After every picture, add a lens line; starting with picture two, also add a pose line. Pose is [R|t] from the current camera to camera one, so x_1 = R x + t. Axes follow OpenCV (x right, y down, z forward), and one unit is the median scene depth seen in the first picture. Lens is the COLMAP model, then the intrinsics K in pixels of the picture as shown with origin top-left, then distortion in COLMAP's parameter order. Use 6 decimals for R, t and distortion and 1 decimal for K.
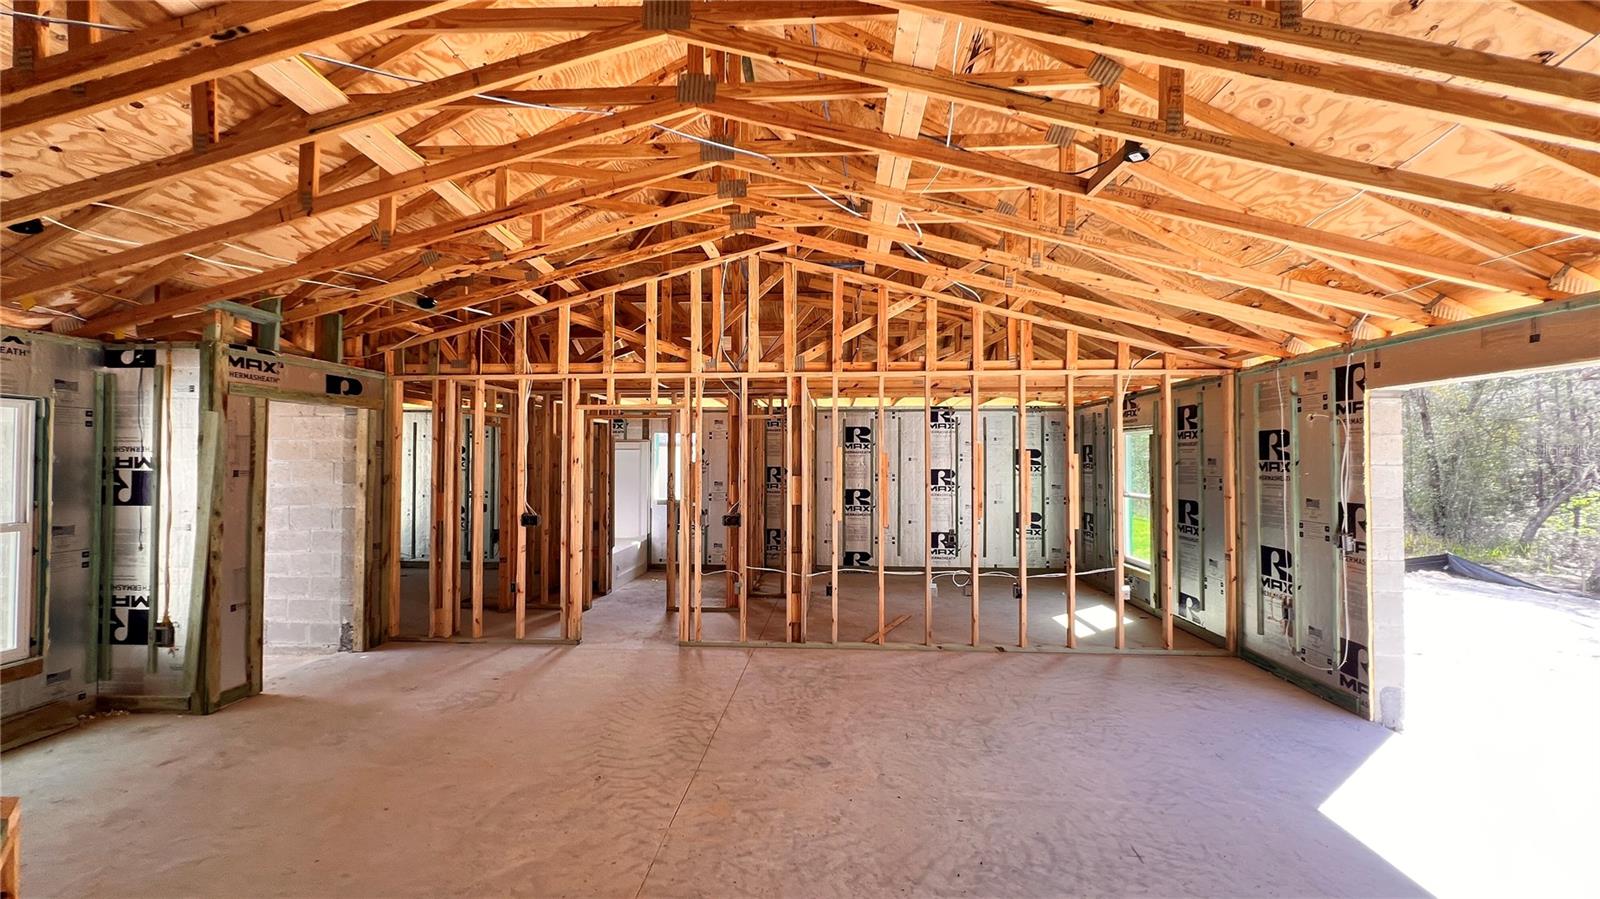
lens RADIAL K [[638.2, 0, 794.0], [0, 638.2, 445.8], [0, 0, 1]] dist [-0.000527, -0.000090]
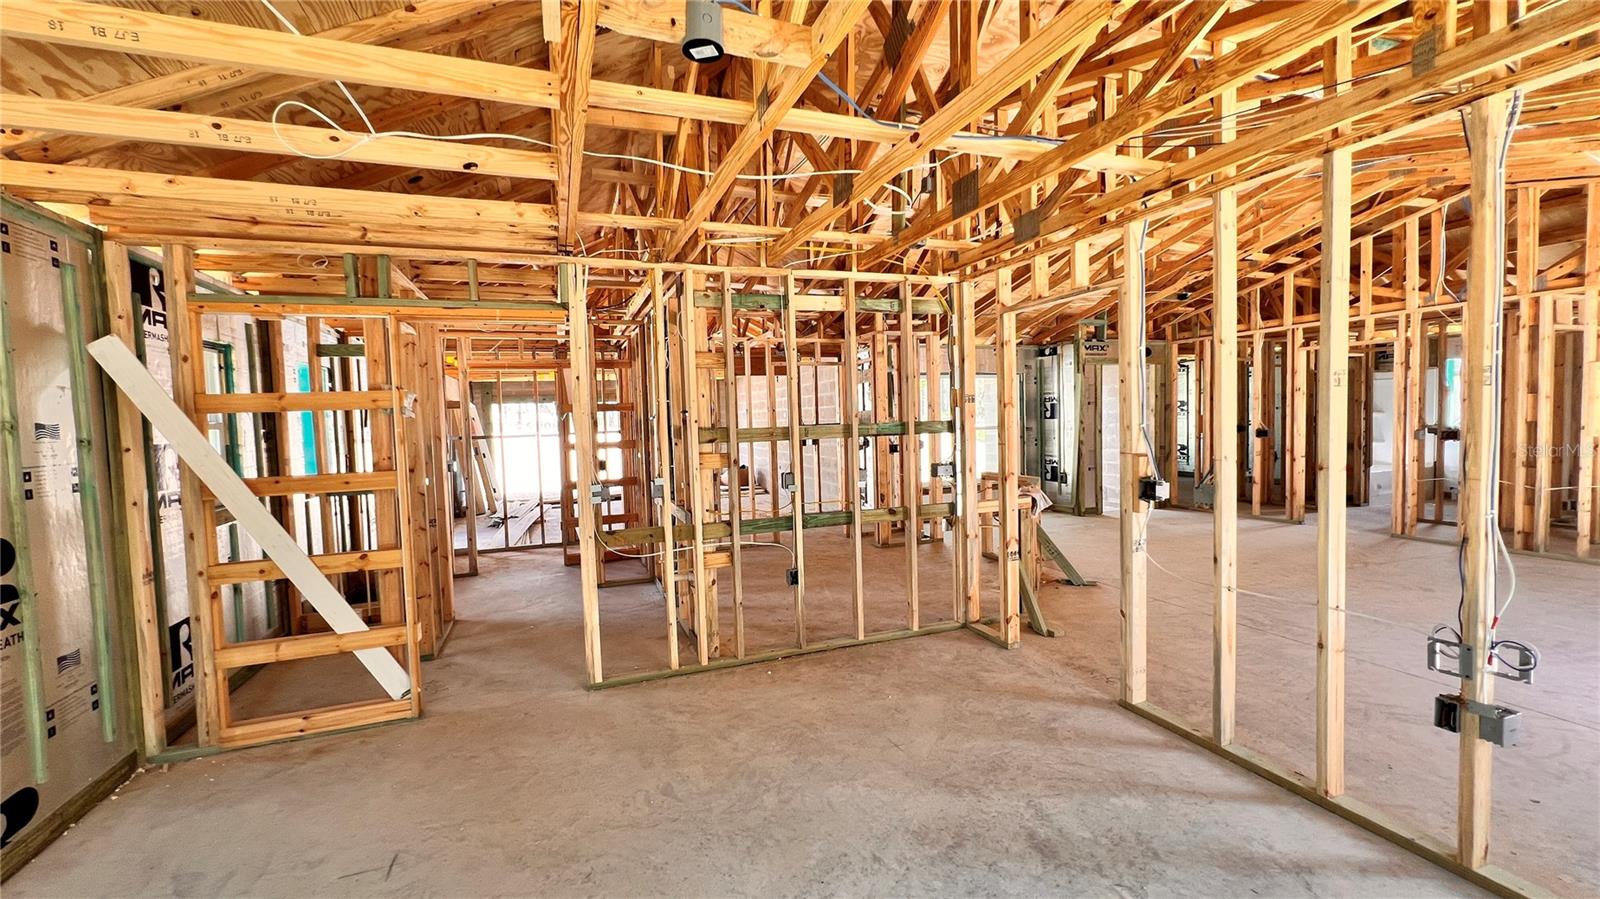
lens RADIAL K [[638.2, 0, 794.0], [0, 638.2, 445.8], [0, 0, 1]] dist [-0.000527, -0.000090]
pose [[0.398602, 0.029910, -0.916636, 0.526027], [0.047379, 0.997462, 0.053150, 0.022375], [0.915899, -0.064616, 0.396174, -0.575088]]
